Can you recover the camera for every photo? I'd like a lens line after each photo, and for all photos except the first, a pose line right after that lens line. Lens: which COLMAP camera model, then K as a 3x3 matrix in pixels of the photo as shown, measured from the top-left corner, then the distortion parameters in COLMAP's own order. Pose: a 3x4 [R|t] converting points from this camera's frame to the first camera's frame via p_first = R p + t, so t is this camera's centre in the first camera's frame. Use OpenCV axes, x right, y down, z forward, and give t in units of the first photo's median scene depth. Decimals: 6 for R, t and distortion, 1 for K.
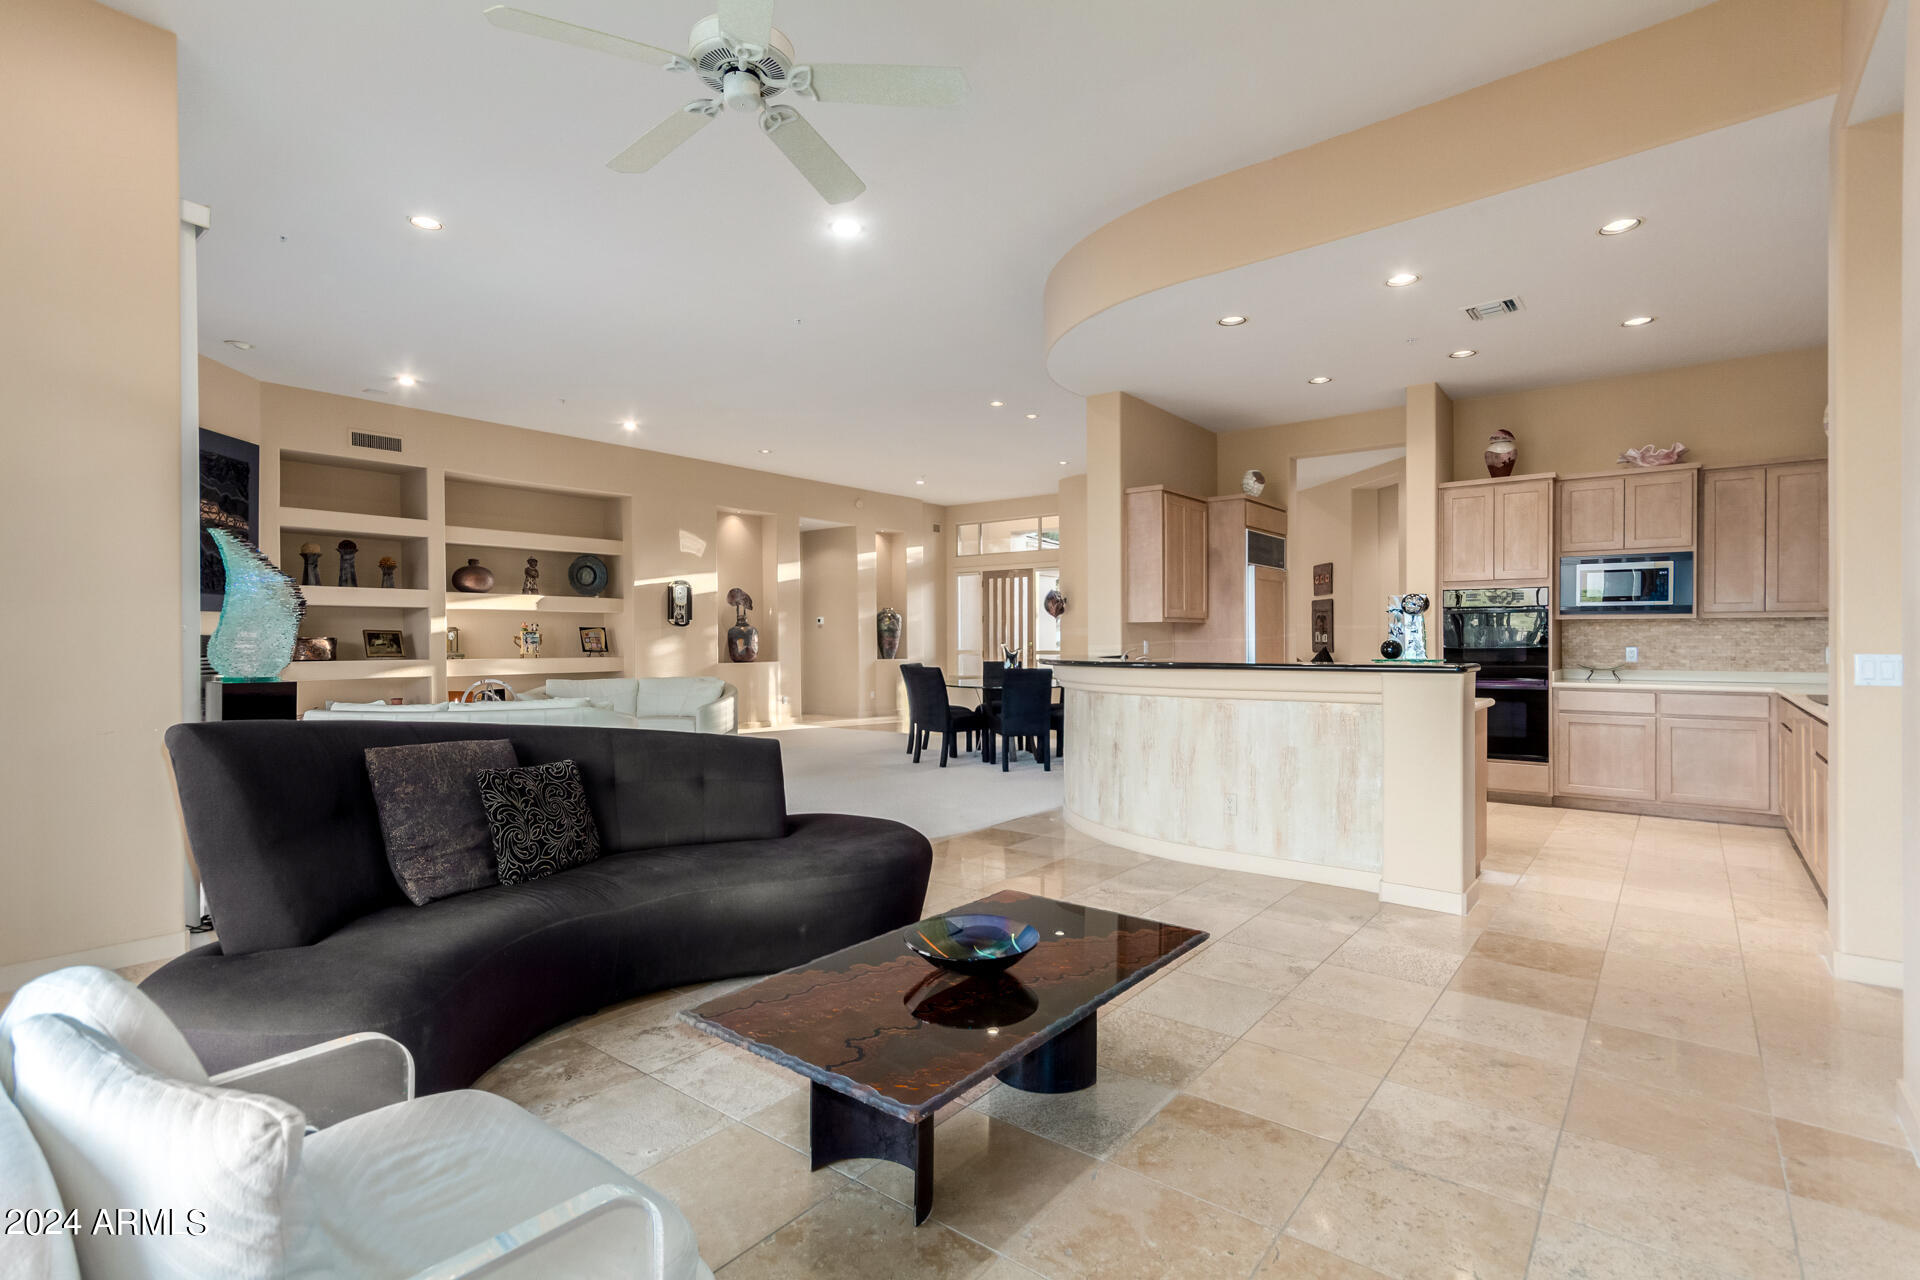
lens RADIAL K [[901.9, 0, 959.5], [0, 901.9, 641.6], [0, 0, 1]] dist [-0.003779, 0.003314]
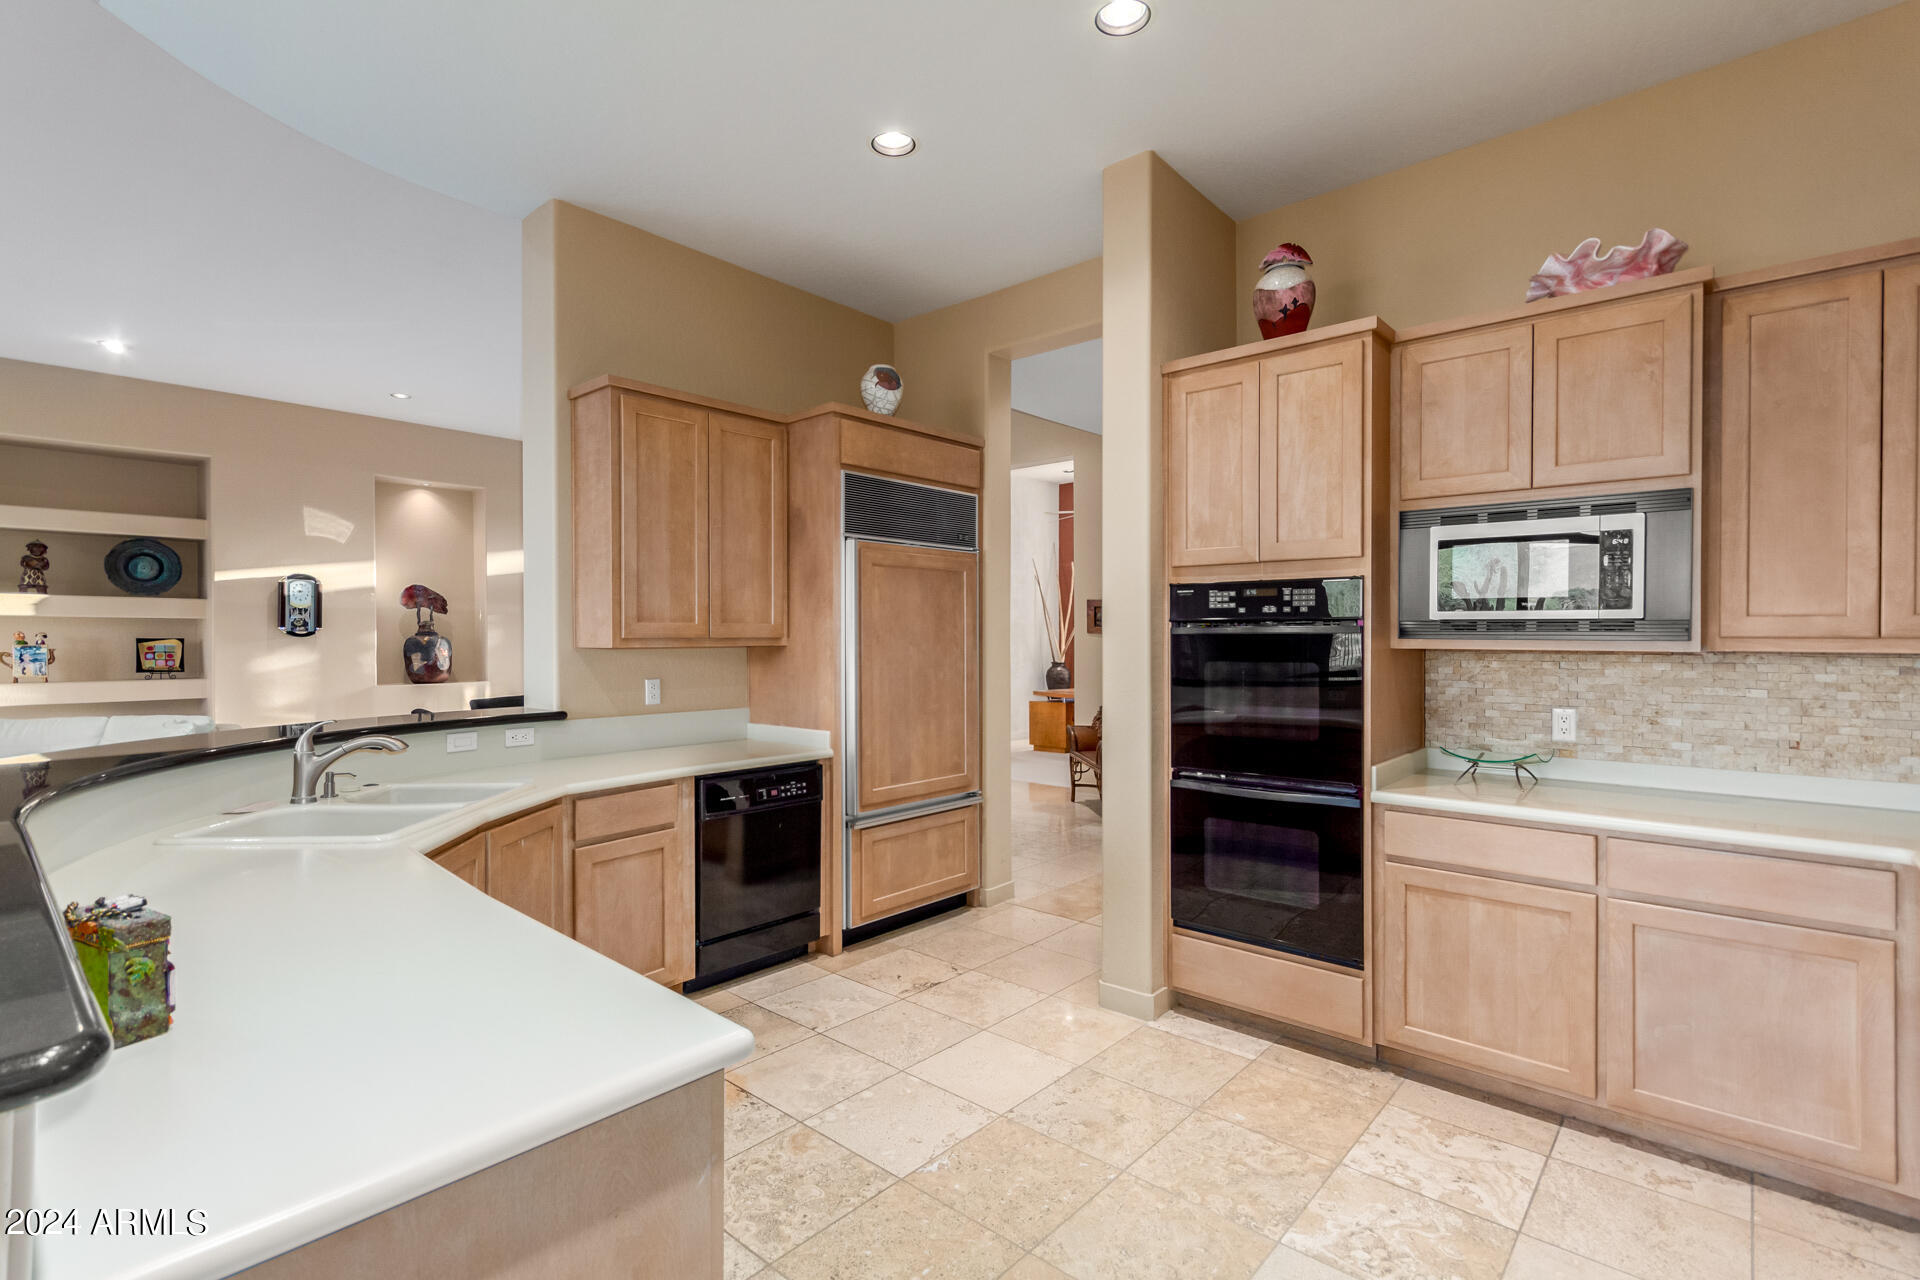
lens RADIAL K [[901.9, 0, 951.7], [0, 901.9, 639.0], [0, 0, 1]] dist [-0.003779, 0.003314]
pose [[0.999058, 0.001825, -0.043347, 0.448404], [-0.001829, 0.999998, -0.000073, -0.028150], [0.043347, 0.000152, 0.999060, 0.521687]]
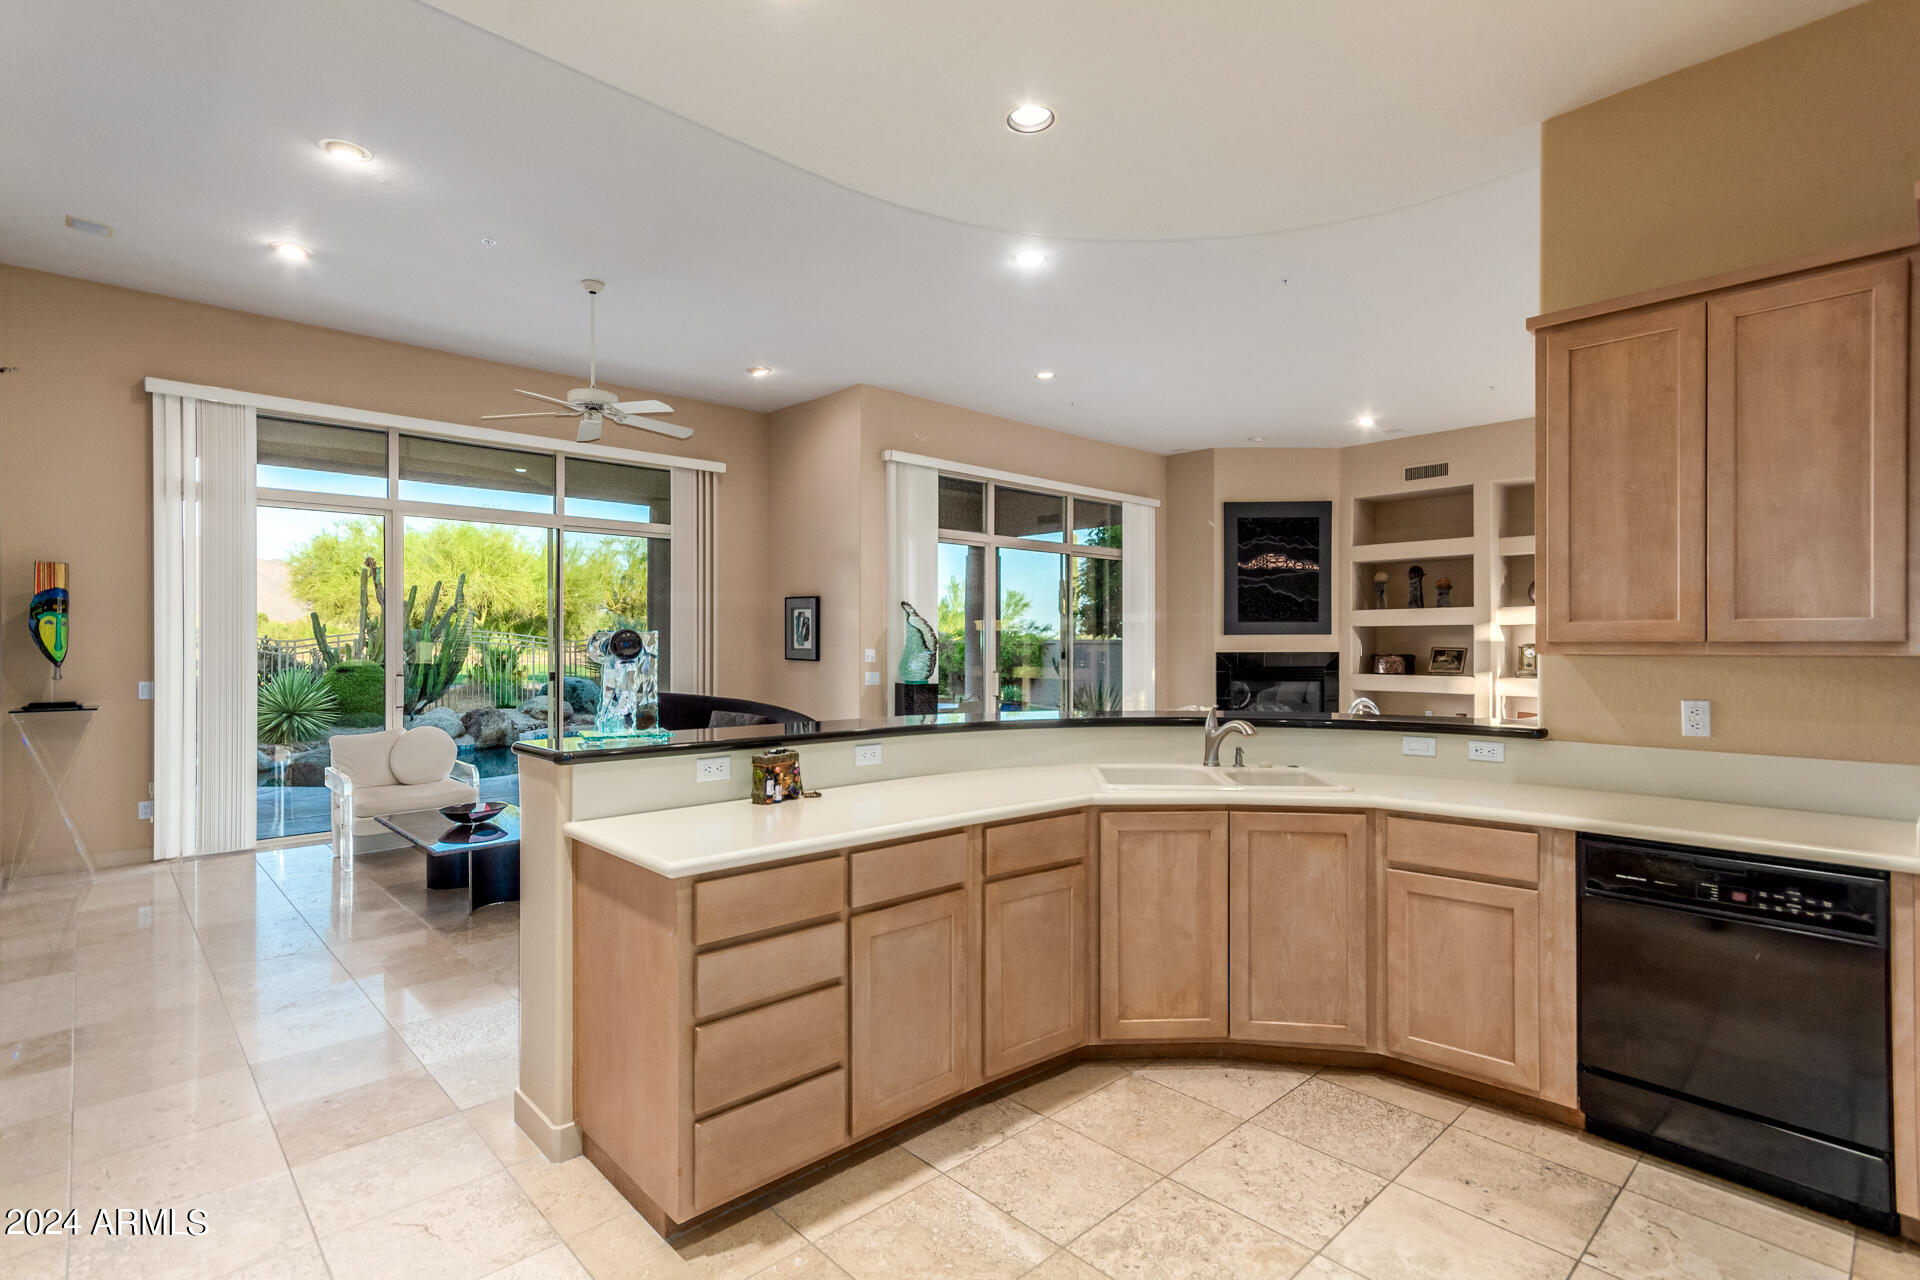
lens RADIAL K [[901.9, 0, 952.0], [0, 901.9, 643.3], [0, 0, 1]] dist [-0.003779, 0.003314]
pose [[-0.147765, -0.000710, -0.989022, 0.799251], [-0.001665, 0.999999, -0.000470, -0.026745], [0.989021, 0.001577, -0.147766, 0.969647]]
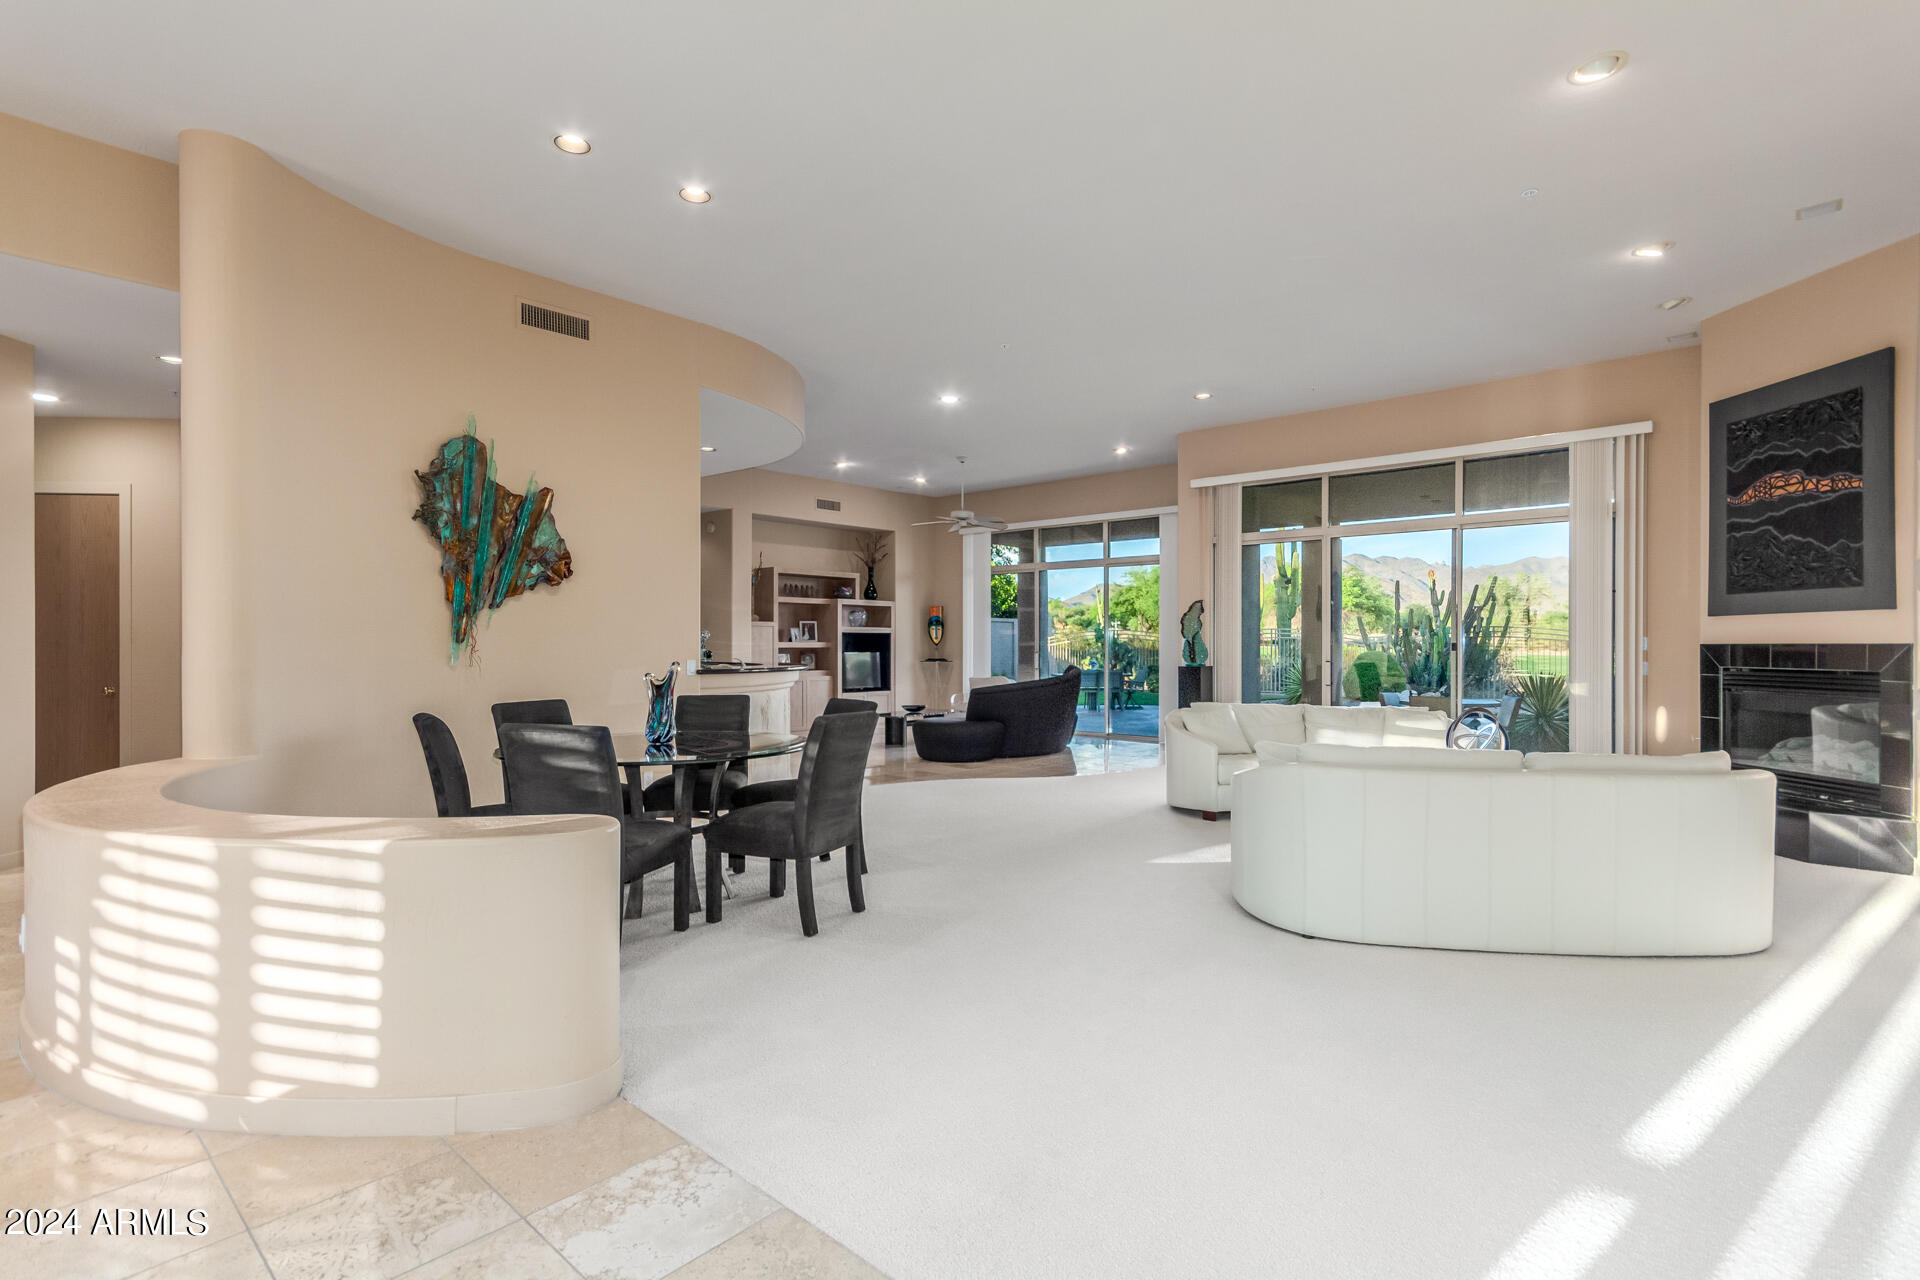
lens RADIAL K [[901.9, 0, 967.7], [0, 901.9, 641.2], [0, 0, 1]] dist [-0.003779, 0.003314]
pose [[-0.997874, 0.006399, 0.064863, -0.255160], [0.006786, 0.999960, 0.005746, -0.027242], [-0.064823, 0.006174, -0.997878, 2.472783]]
